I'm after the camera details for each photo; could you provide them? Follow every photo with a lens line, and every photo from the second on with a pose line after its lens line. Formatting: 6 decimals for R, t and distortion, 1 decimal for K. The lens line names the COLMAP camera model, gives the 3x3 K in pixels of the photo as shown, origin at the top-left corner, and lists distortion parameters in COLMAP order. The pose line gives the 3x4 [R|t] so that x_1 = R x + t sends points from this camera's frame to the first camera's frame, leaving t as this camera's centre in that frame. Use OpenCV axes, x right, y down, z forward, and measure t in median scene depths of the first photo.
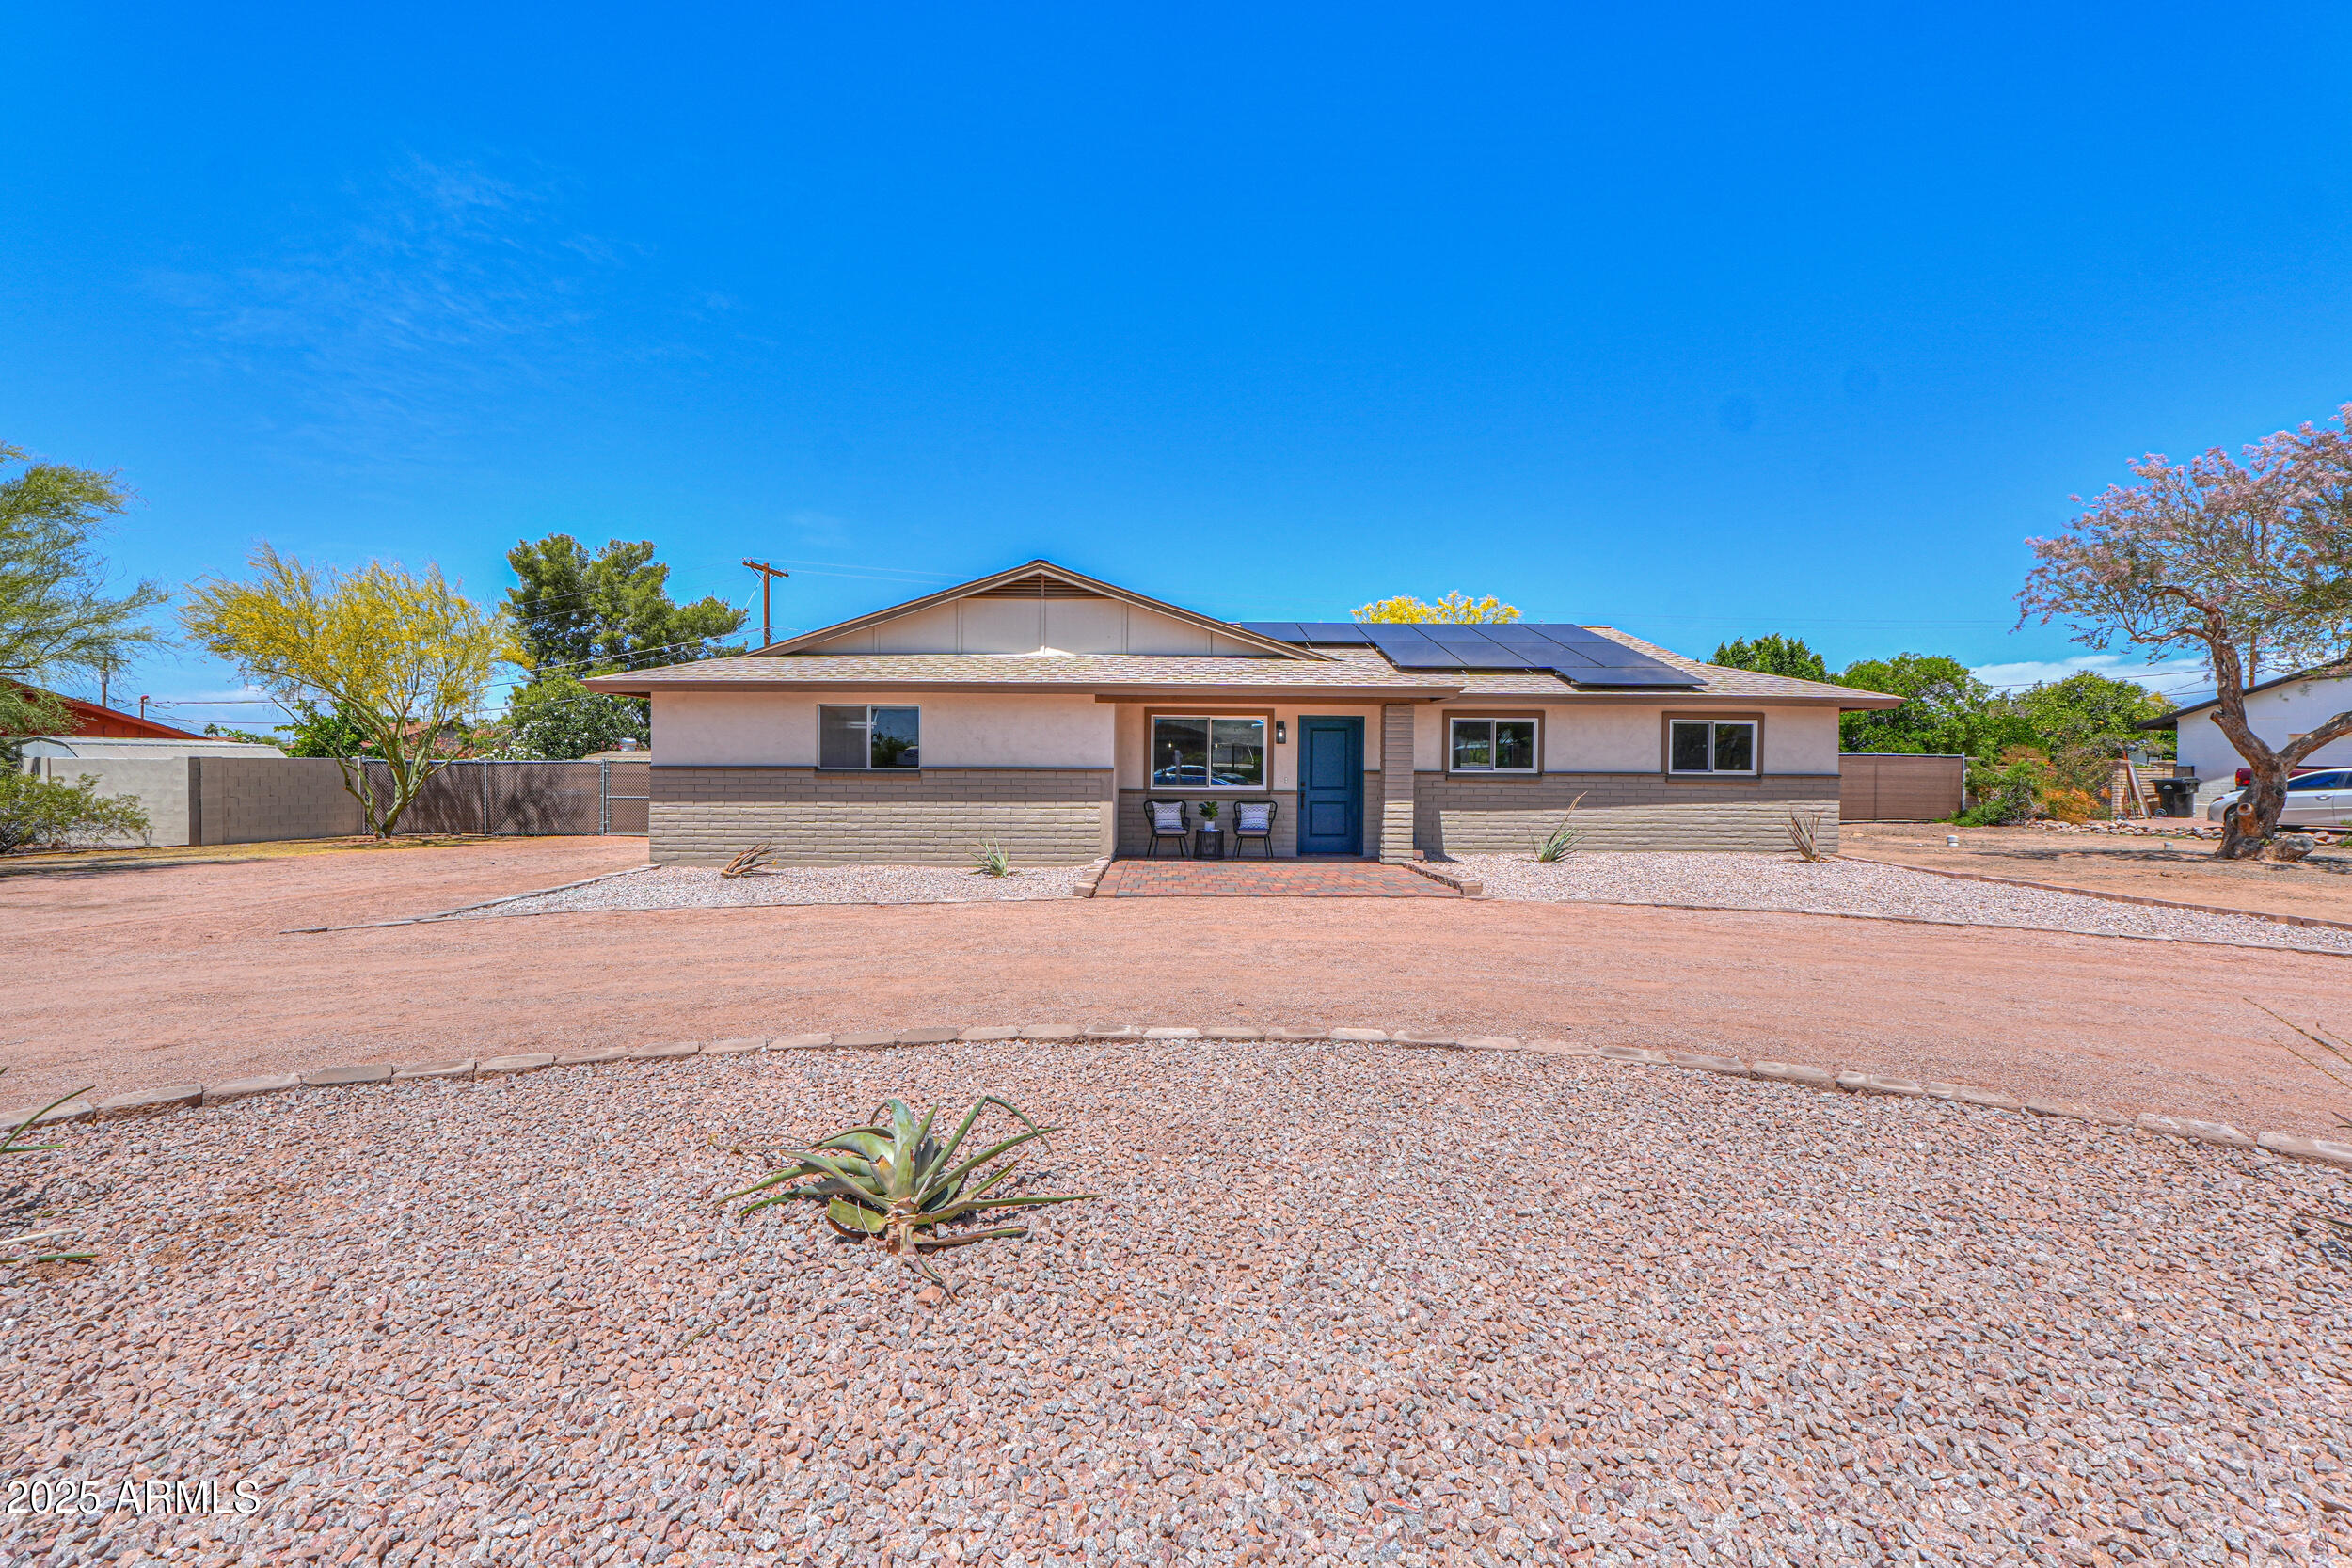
lens RADIAL K [[1002.8, 0, 1165.8], [0, 1002.8, 777.1], [0, 0, 1]] dist [-0.001531, -0.000212]
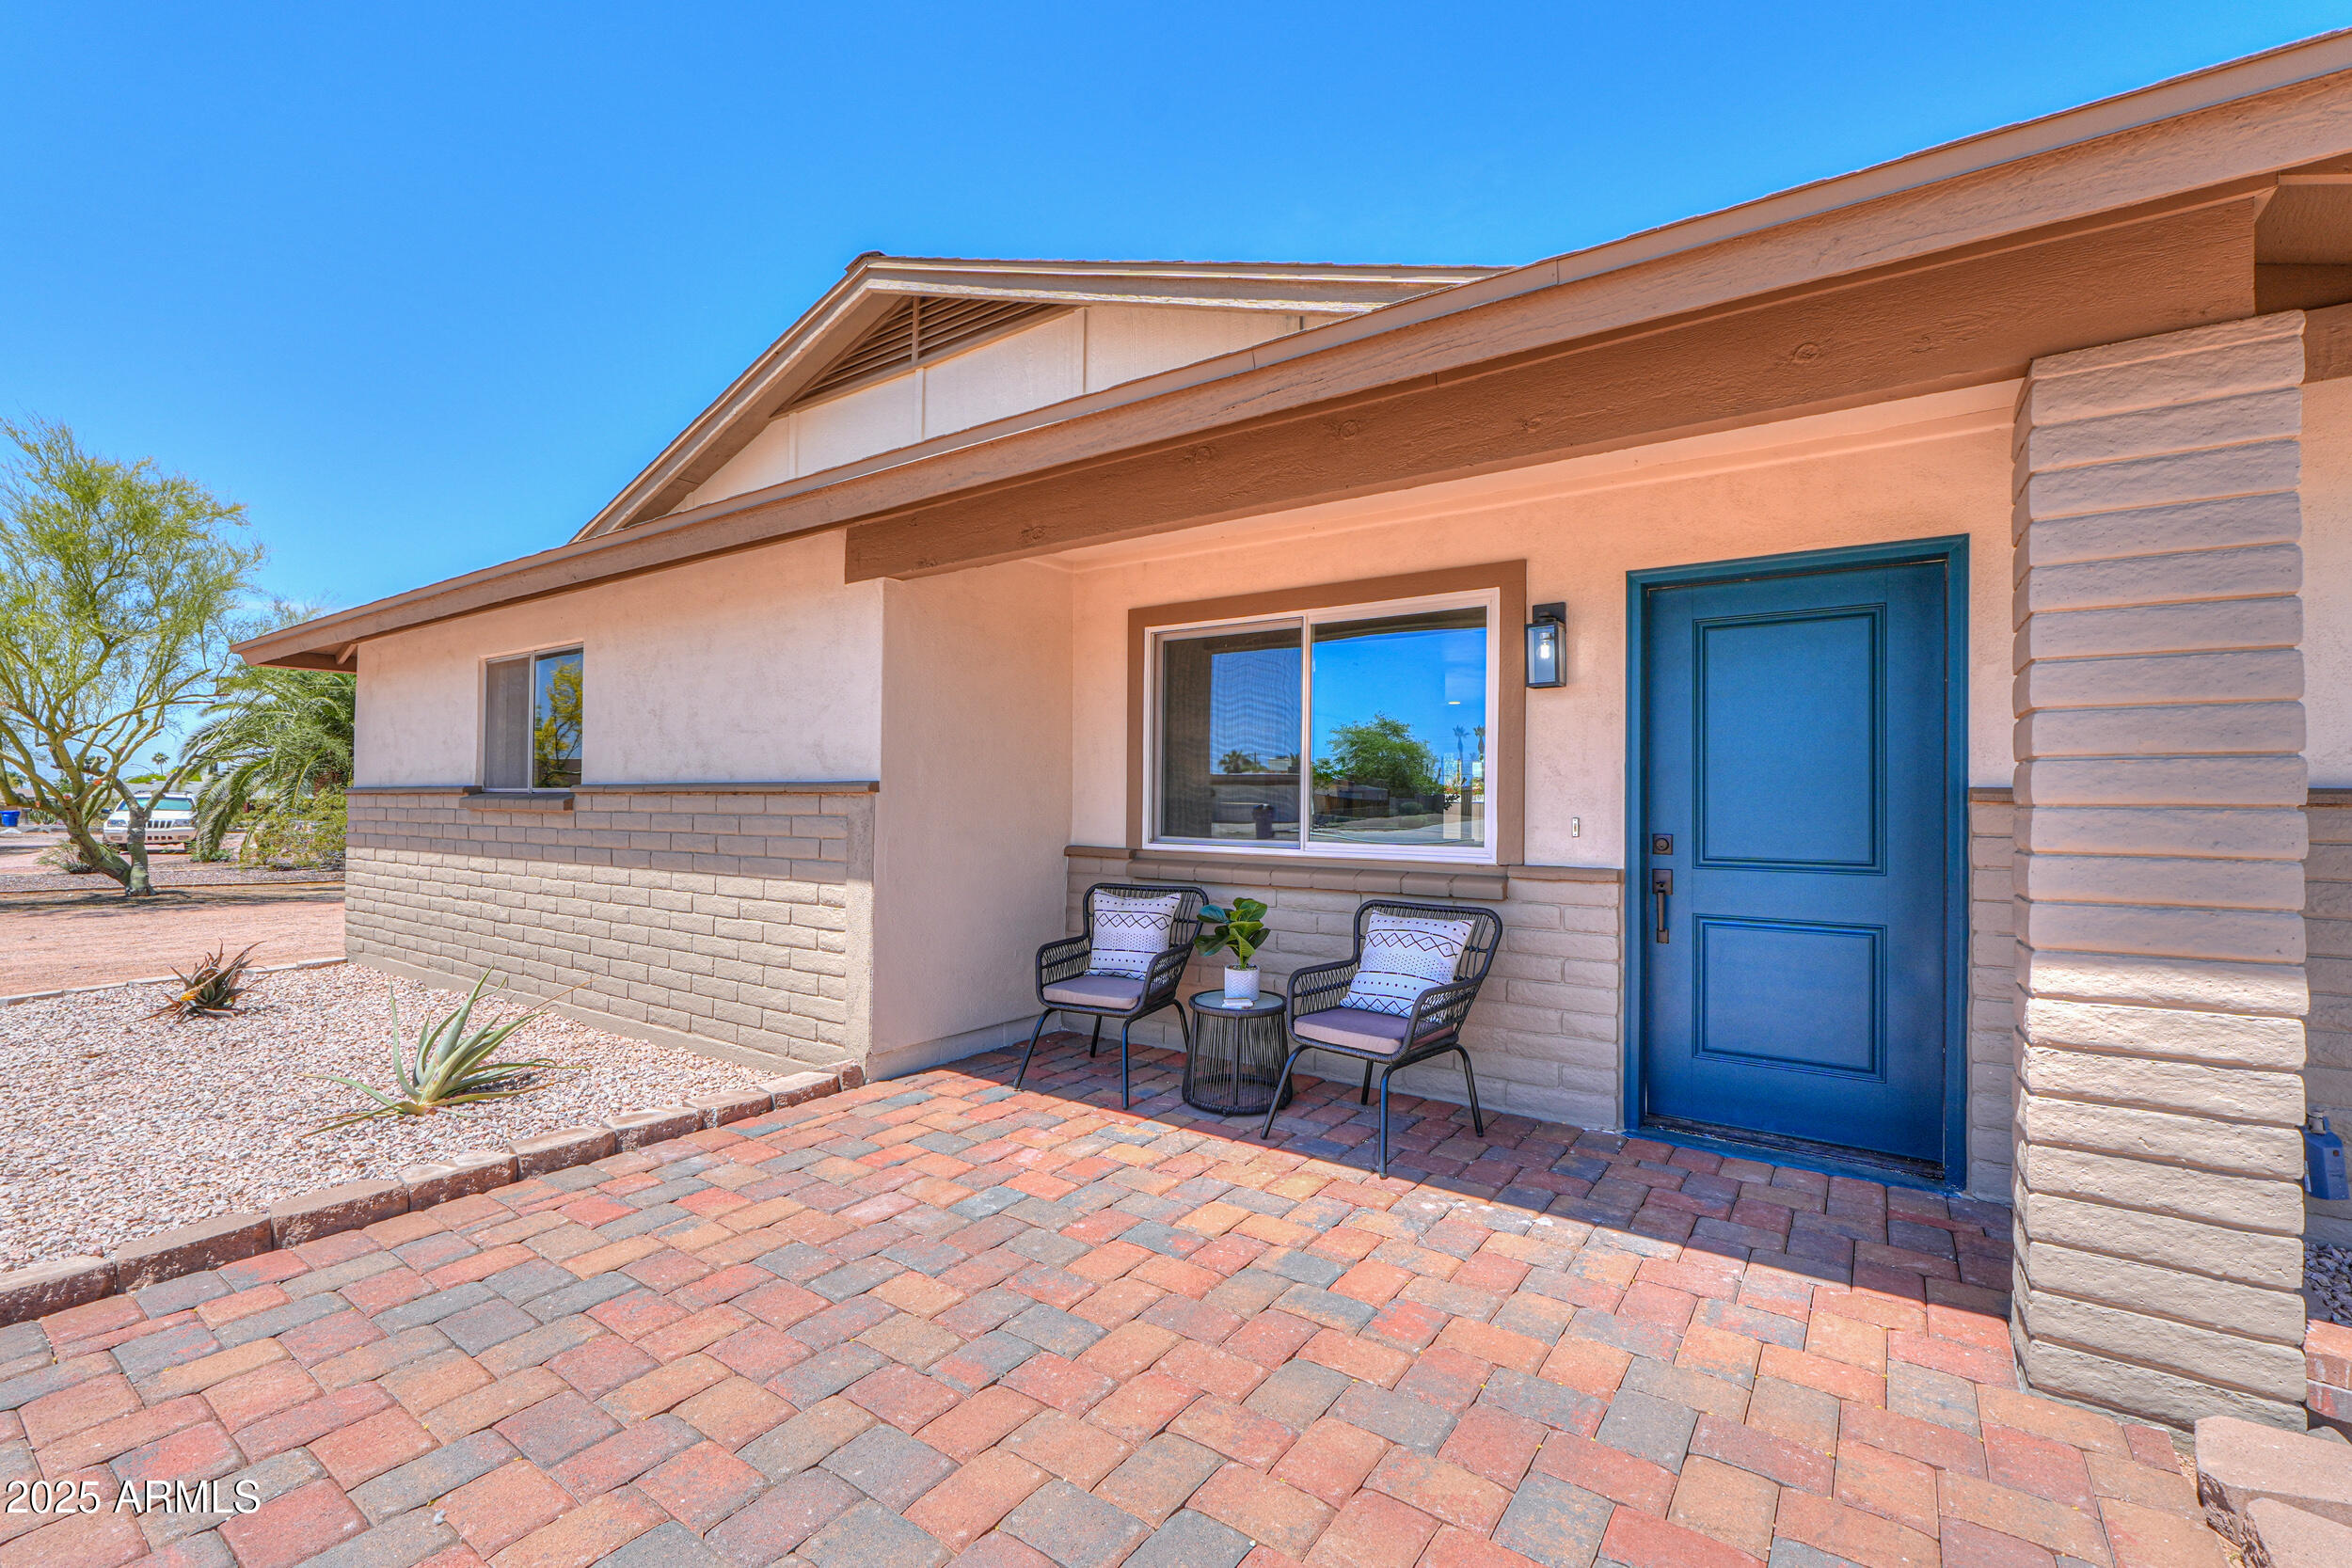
lens RADIAL K [[1002.8, 0, 1165.8], [0, 1002.8, 777.1], [0, 0, 1]] dist [-0.001531, -0.000212]
pose [[0.820417, -0.010382, -0.571671, 0.180738], [-0.003313, 0.999732, -0.022911, -0.003496], [0.571756, 0.020691, 0.820163, 0.726117]]
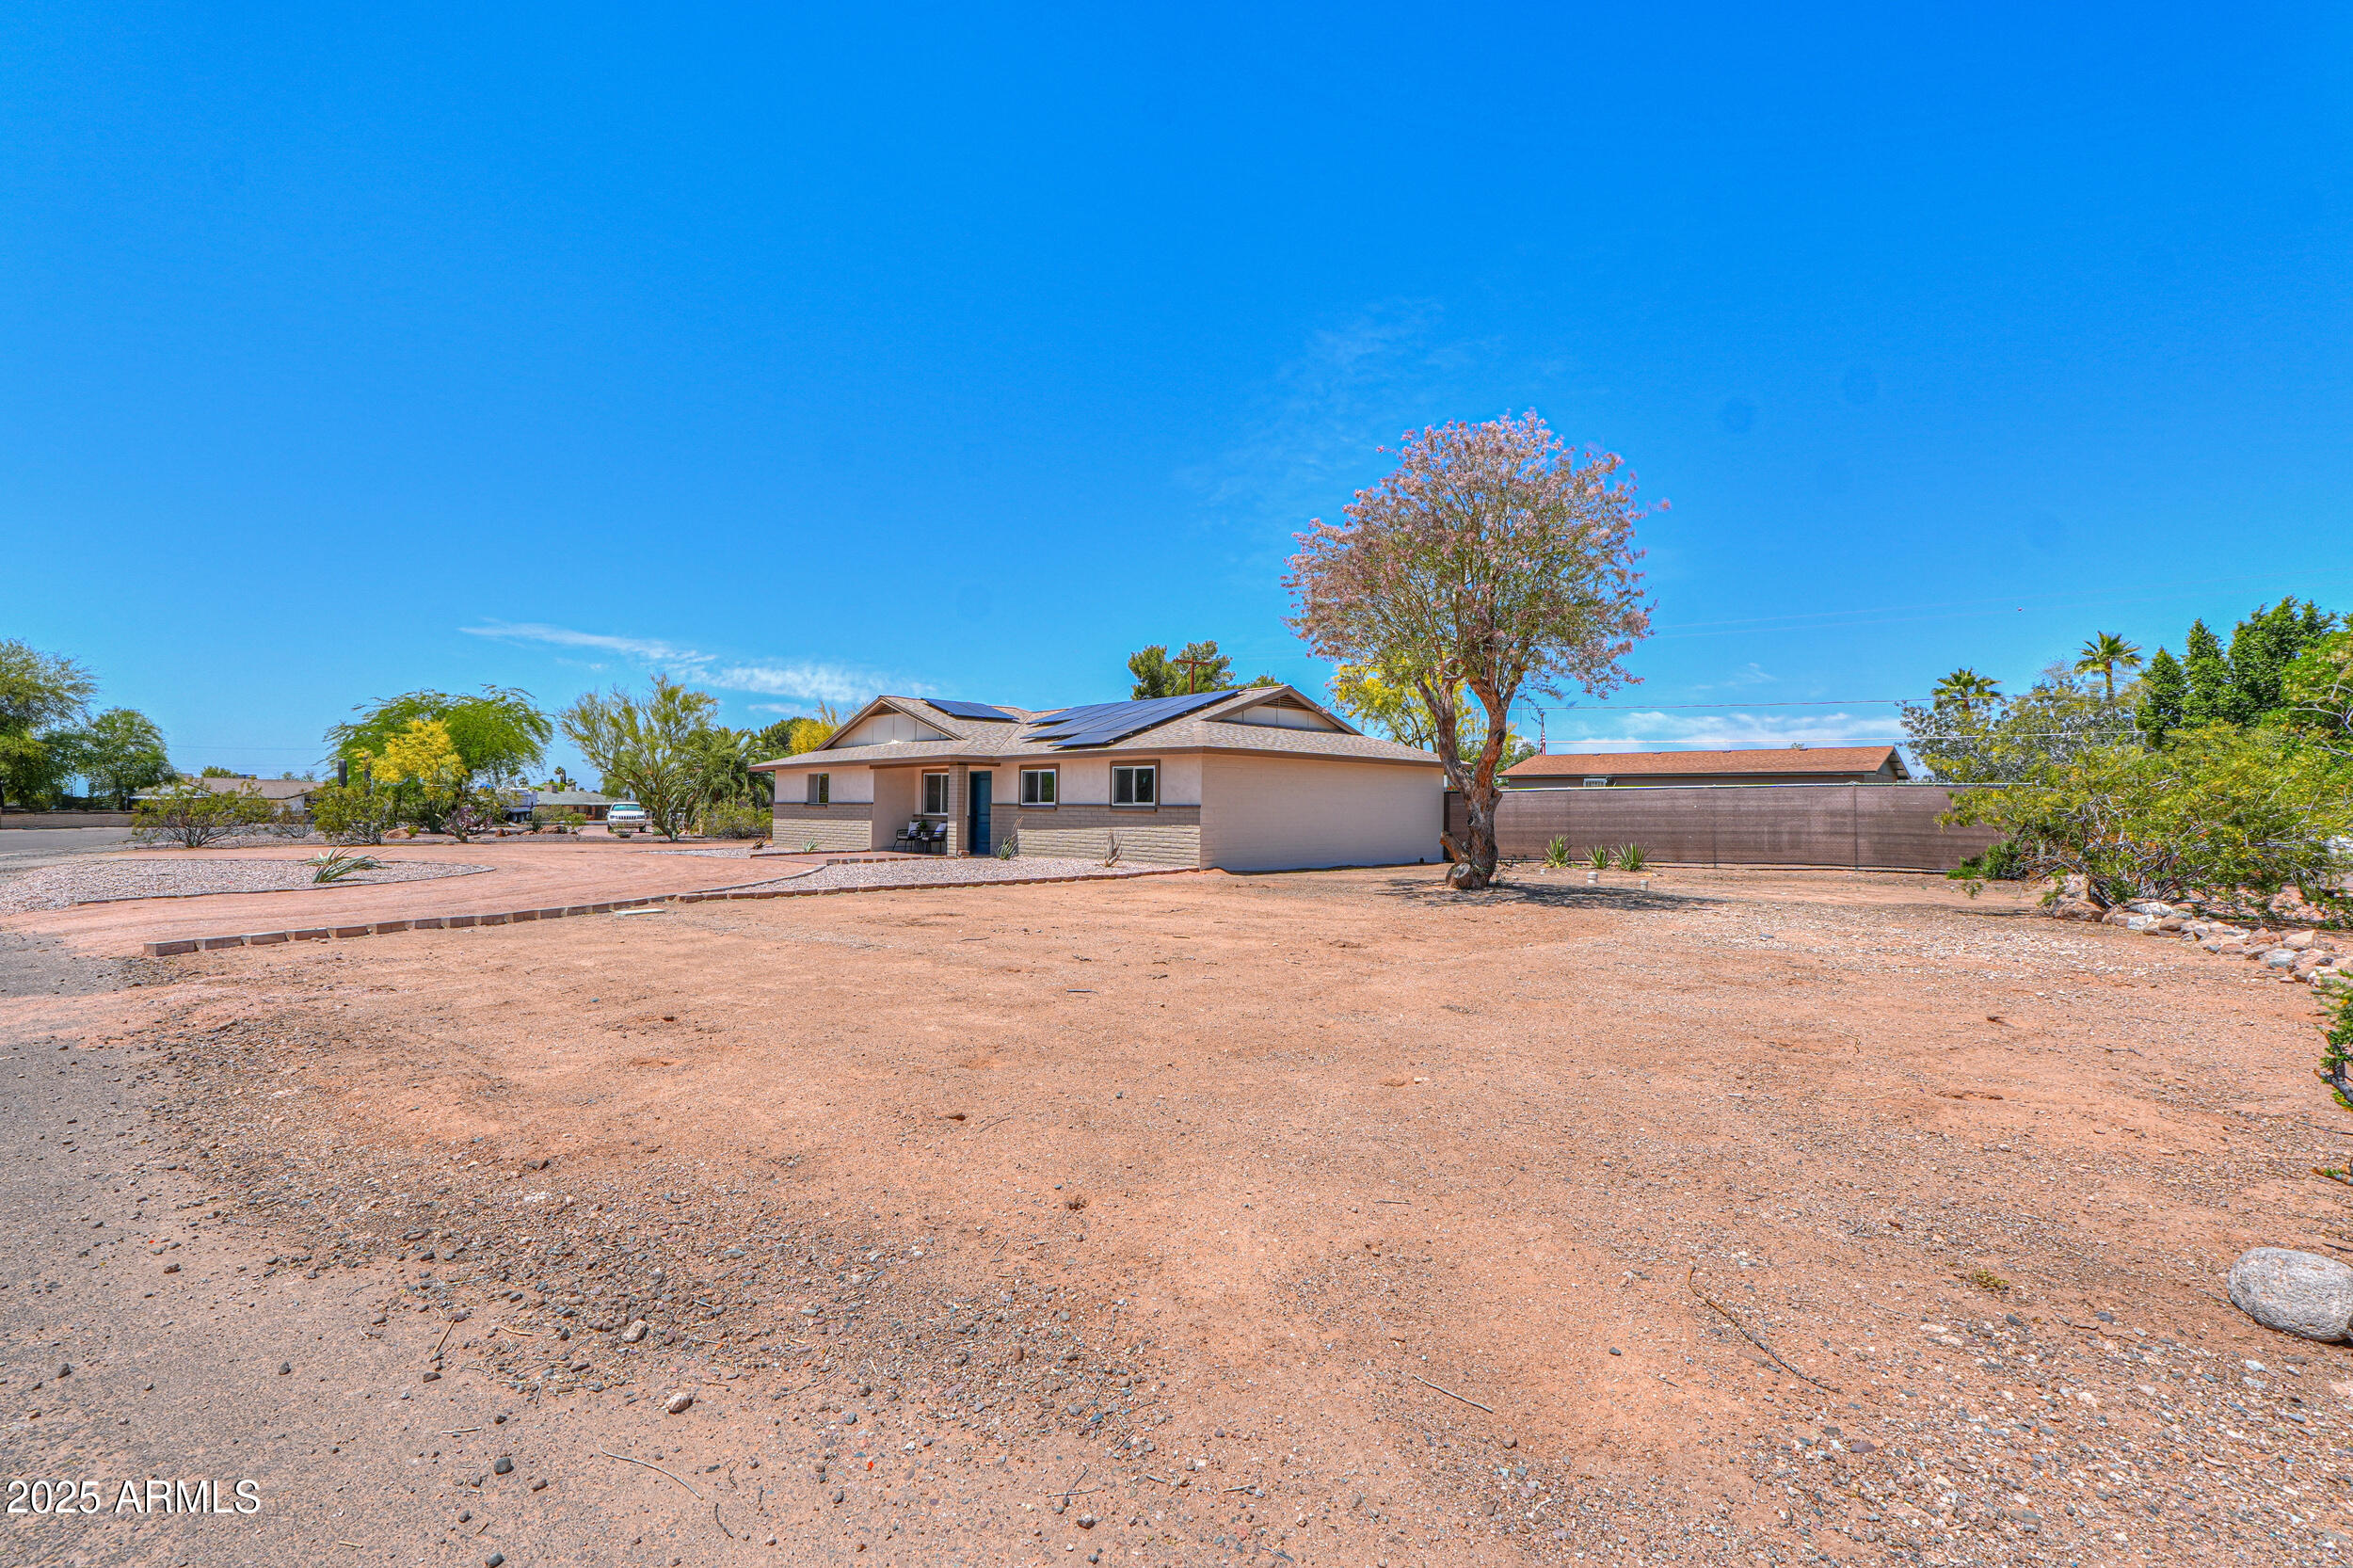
lens RADIAL K [[1009.4, 0, 1177.6], [0, 1009.4, 723.2], [0, 0, 1]] dist [-0.000537, -0.000036]
pose [[0.689647, -0.060821, -0.721587, 1.611628], [-0.007012, 0.995859, -0.090639, 0.010443], [0.724111, 0.067569, 0.686365, 0.075226]]
